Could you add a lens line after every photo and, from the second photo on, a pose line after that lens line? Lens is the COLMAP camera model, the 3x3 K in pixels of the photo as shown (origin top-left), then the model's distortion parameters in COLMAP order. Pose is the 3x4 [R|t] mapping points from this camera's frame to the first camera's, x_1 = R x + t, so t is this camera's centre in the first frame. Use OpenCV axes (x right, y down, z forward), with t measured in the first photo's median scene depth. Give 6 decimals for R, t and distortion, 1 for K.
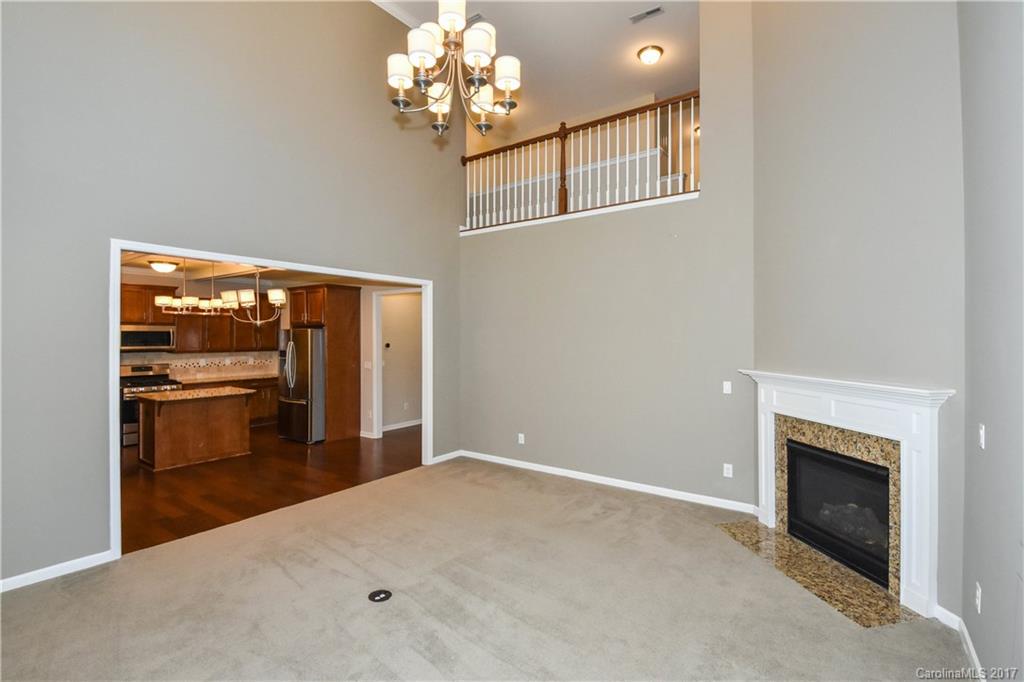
lens RADIAL K [[547.4, 0, 512.0], [0, 547.4, 341.0], [0, 0, 1]] dist [0.013042, 0.000100]
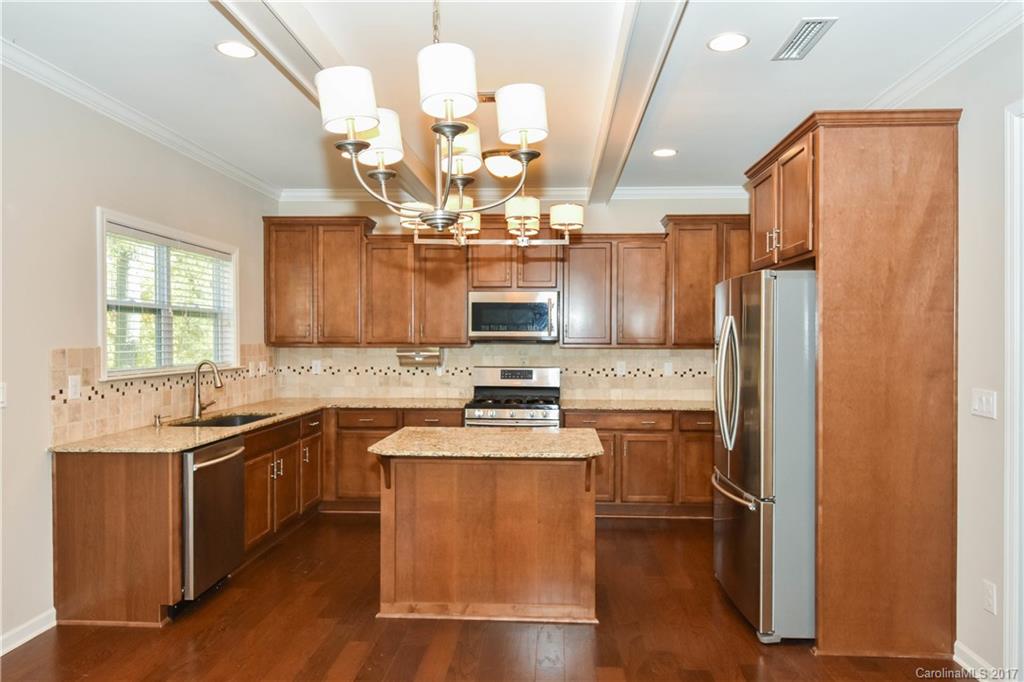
lens RADIAL K [[696.0, 0, 512.0], [0, 696.0, 341.0], [0, 0, 1]] dist [0.003323, 0.000089]
pose [[0.578233, 0.006020, -0.815849, -0.127739], [-0.013597, 0.999905, -0.002259, 0.020810], [0.815758, 0.012399, 0.578260, 0.637020]]
